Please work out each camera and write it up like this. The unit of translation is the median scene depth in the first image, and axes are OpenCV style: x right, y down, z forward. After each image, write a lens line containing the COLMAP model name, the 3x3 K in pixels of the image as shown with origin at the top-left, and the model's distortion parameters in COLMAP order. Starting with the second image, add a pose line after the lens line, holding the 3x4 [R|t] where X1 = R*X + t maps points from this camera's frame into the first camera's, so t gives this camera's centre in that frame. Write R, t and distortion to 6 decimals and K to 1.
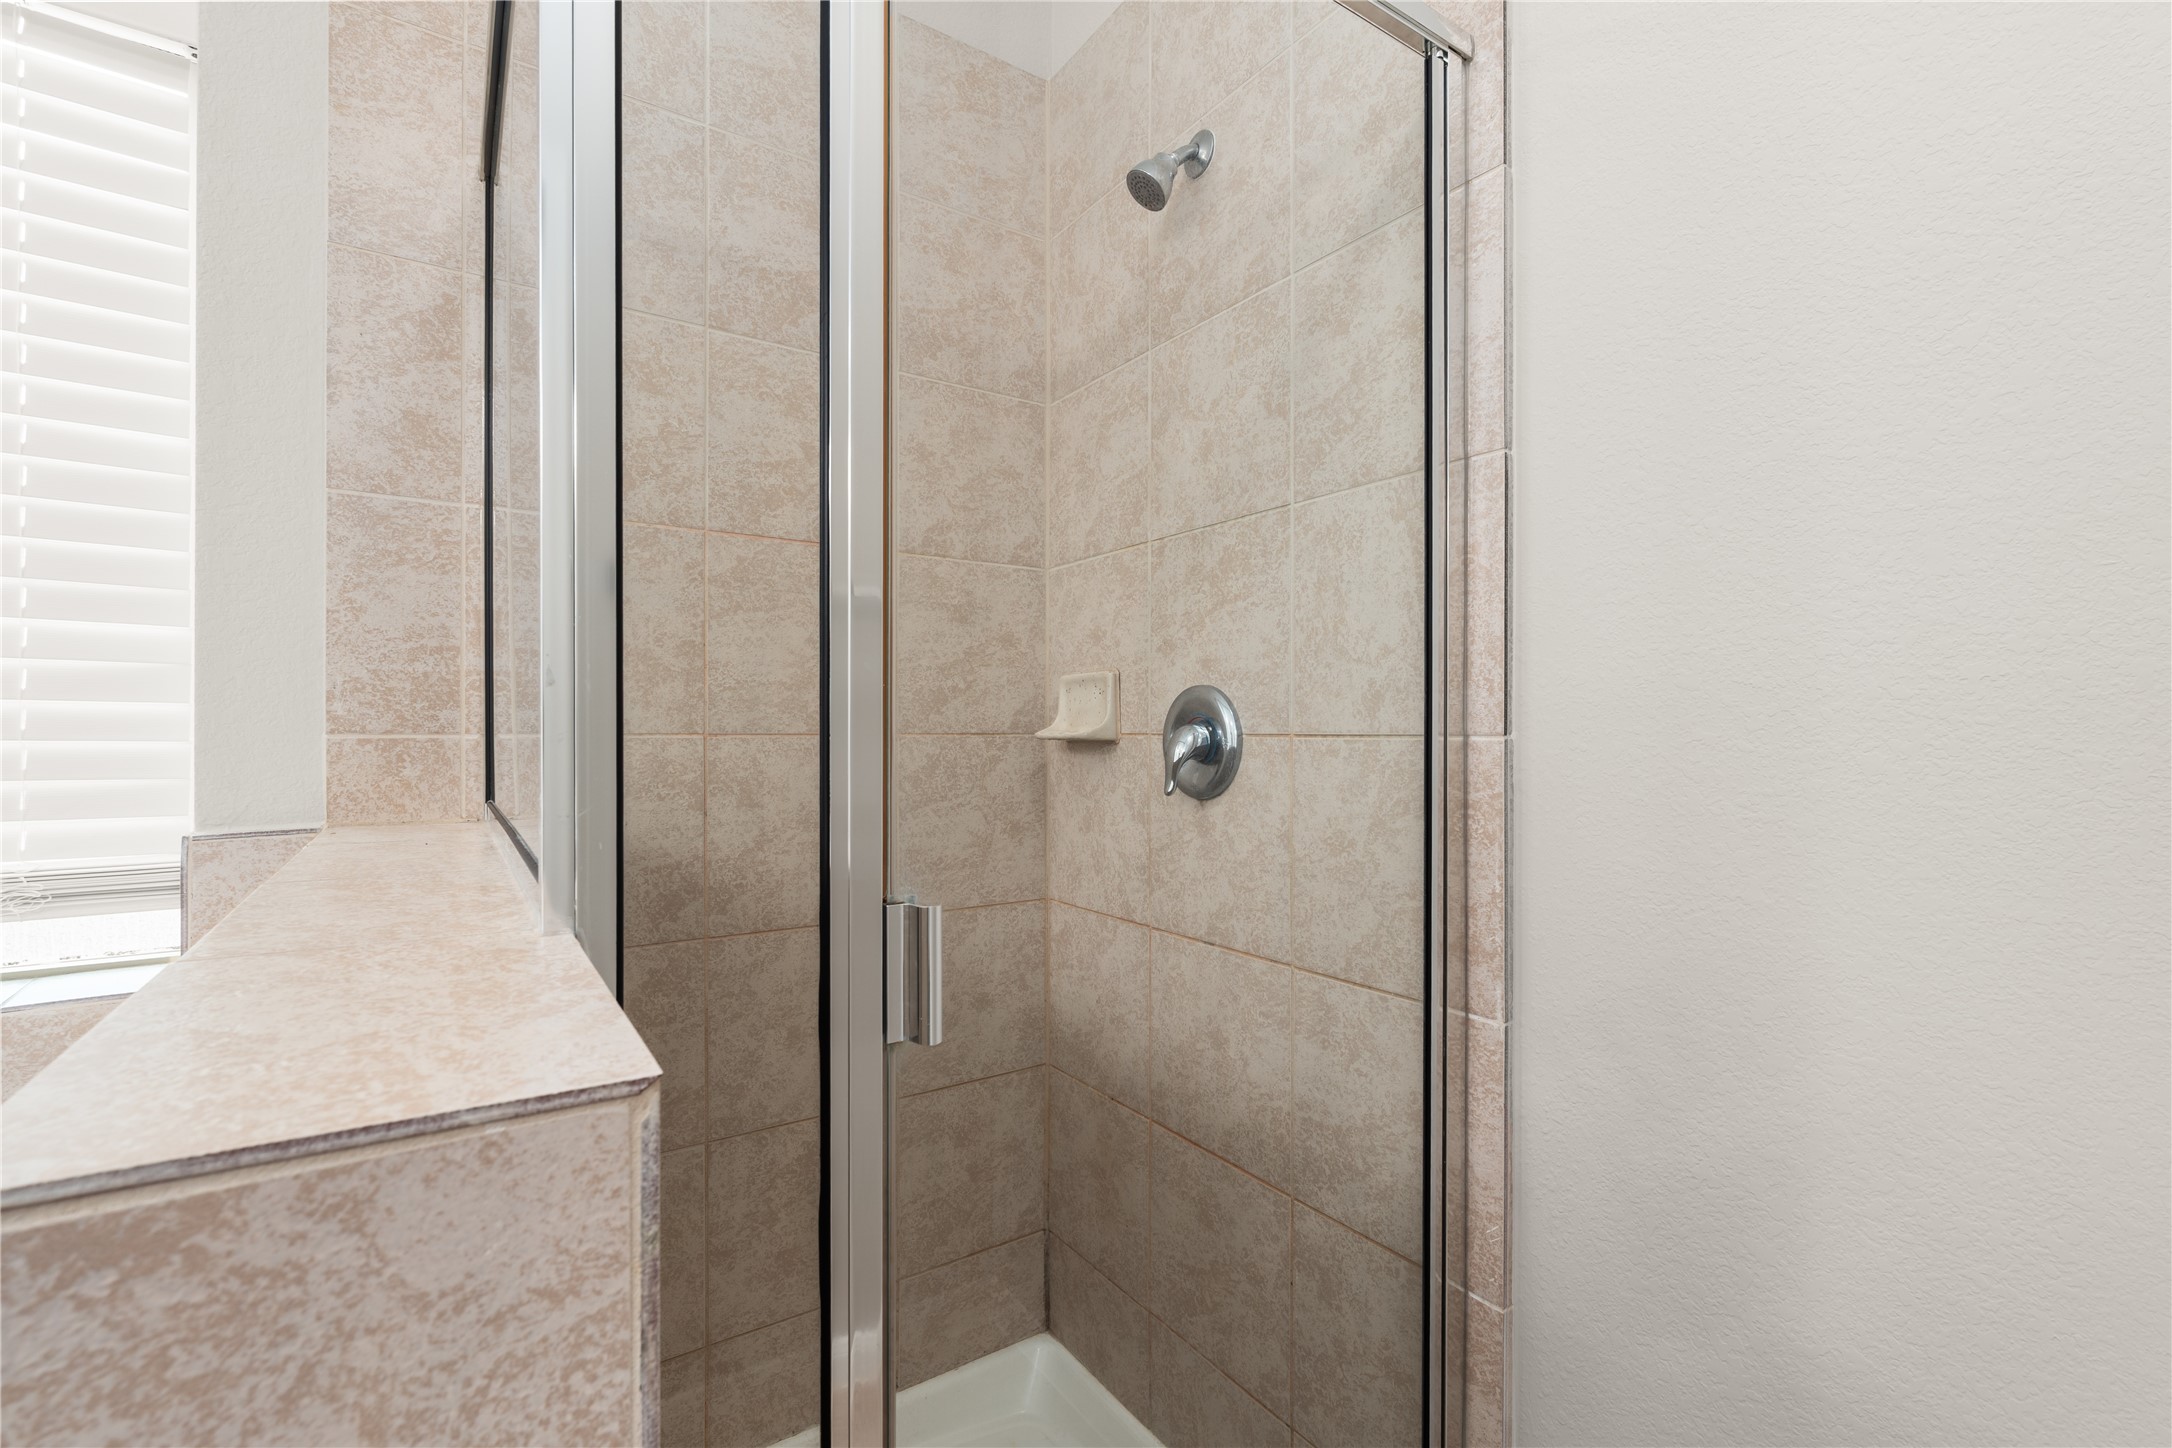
lens RADIAL K [[964.5, 0, 1093.2], [0, 964.5, 720.8], [0, 0, 1]] dist [-0.006835, -0.000007]
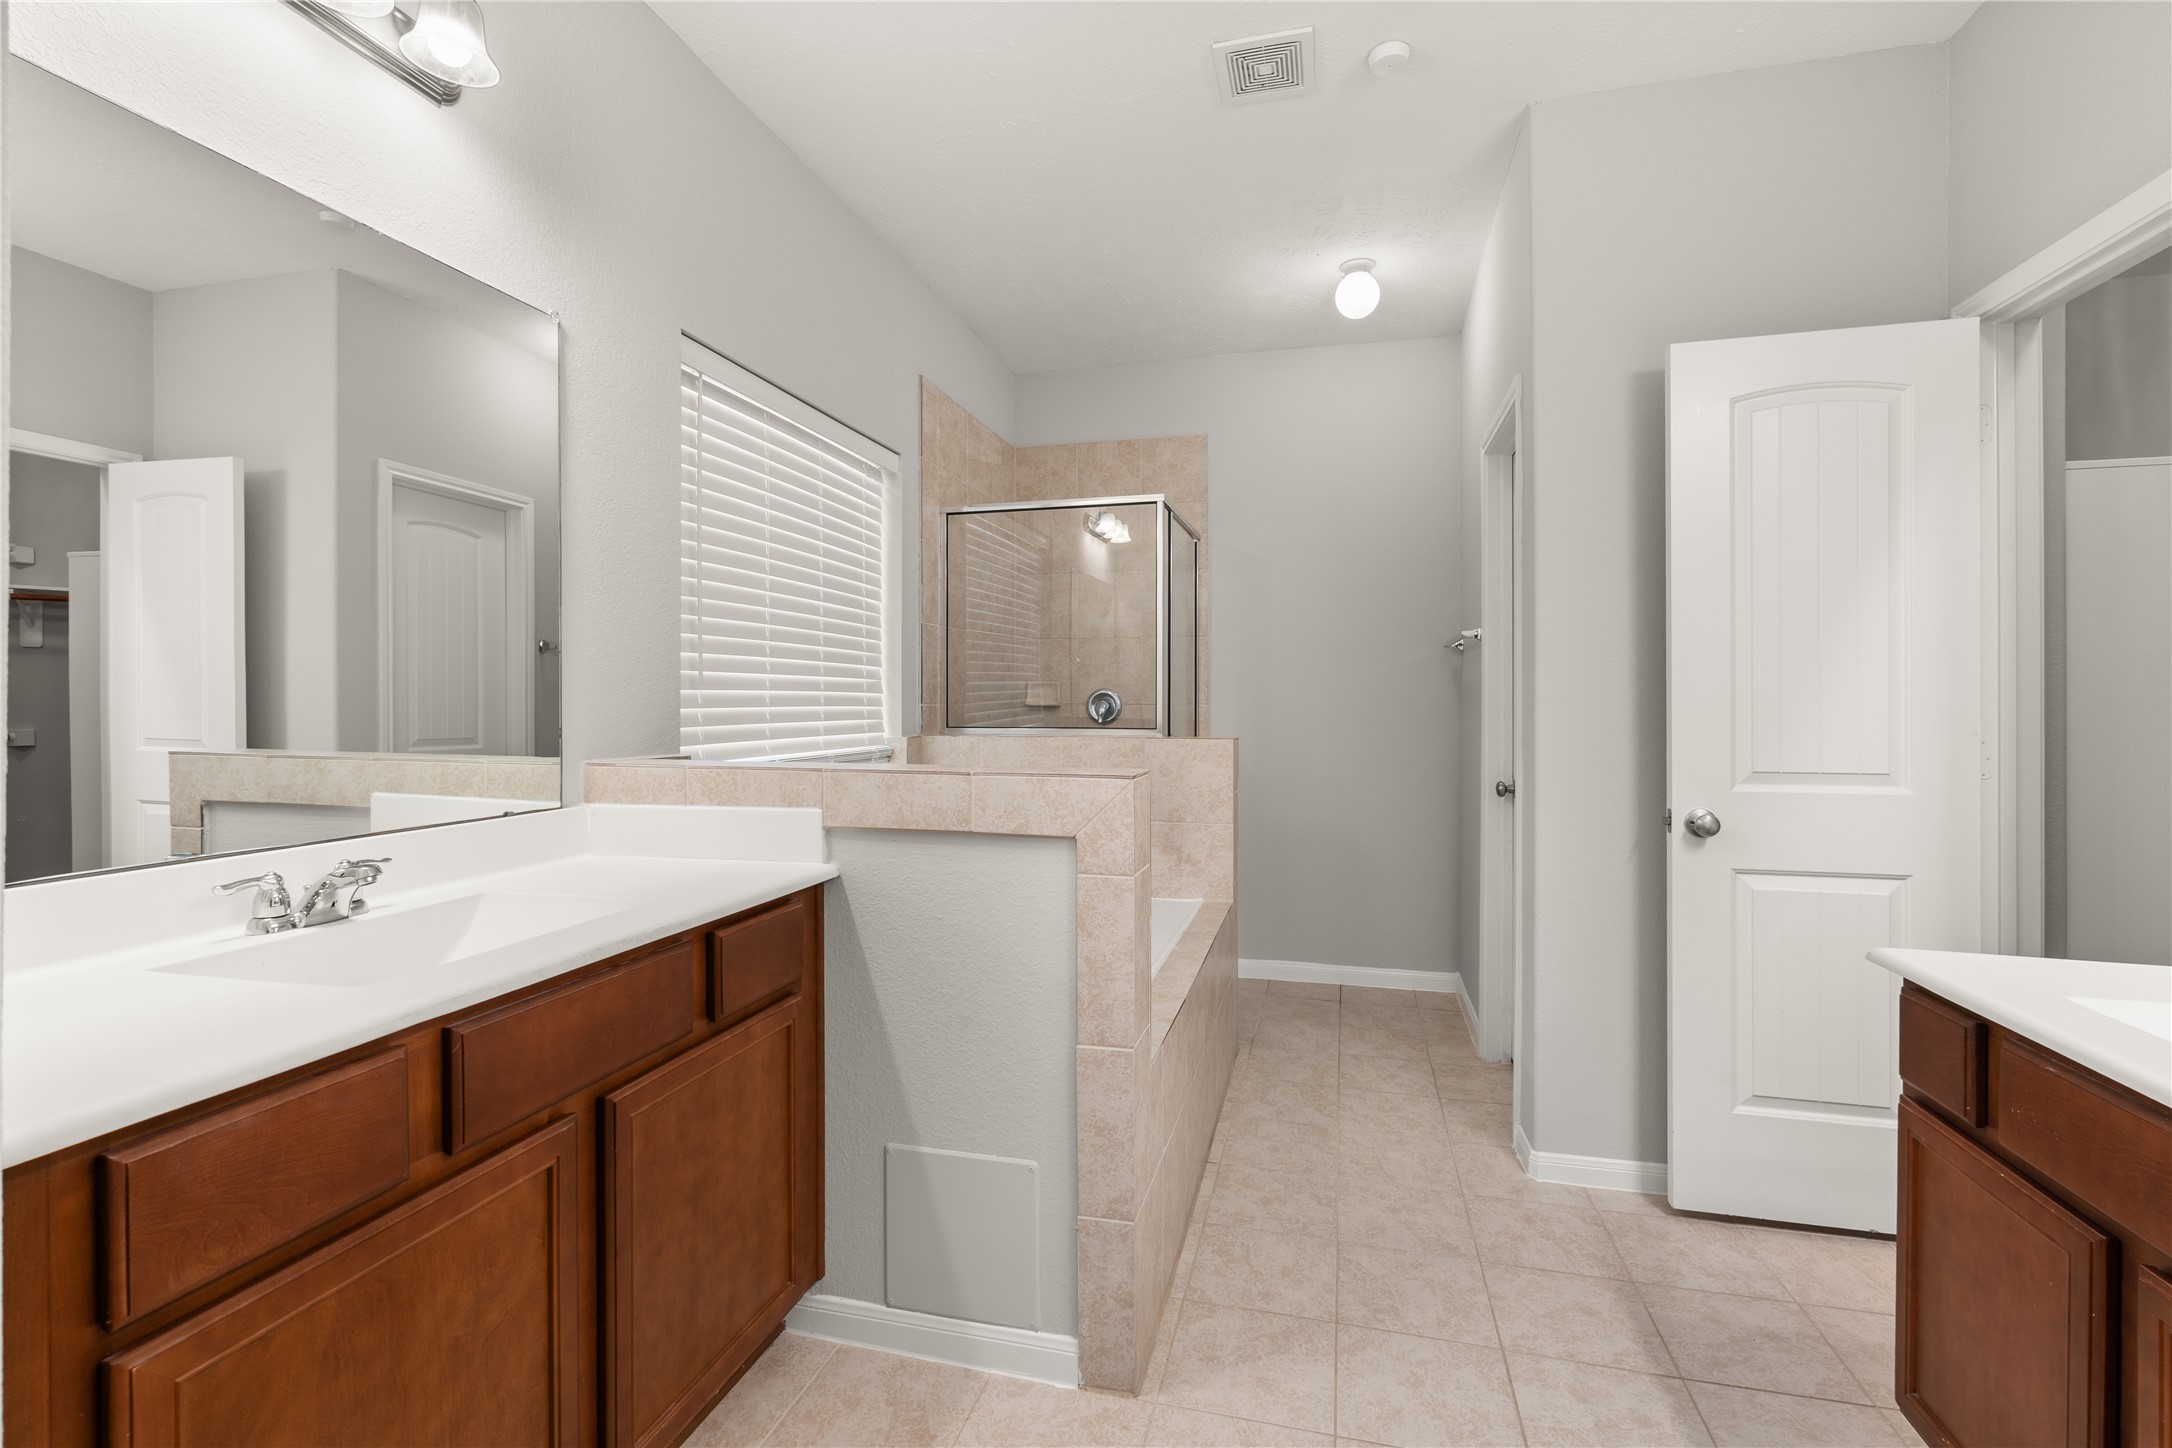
lens RADIAL K [[964.5, 0, 1084.1], [0, 964.5, 702.2], [0, 0, 1]] dist [-0.006835, -0.000007]
pose [[0.758376, -0.000157, 0.651817, -2.409071], [-0.007266, 0.999936, 0.008694, -0.022875], [-0.651776, -0.011330, 0.758326, -1.638185]]
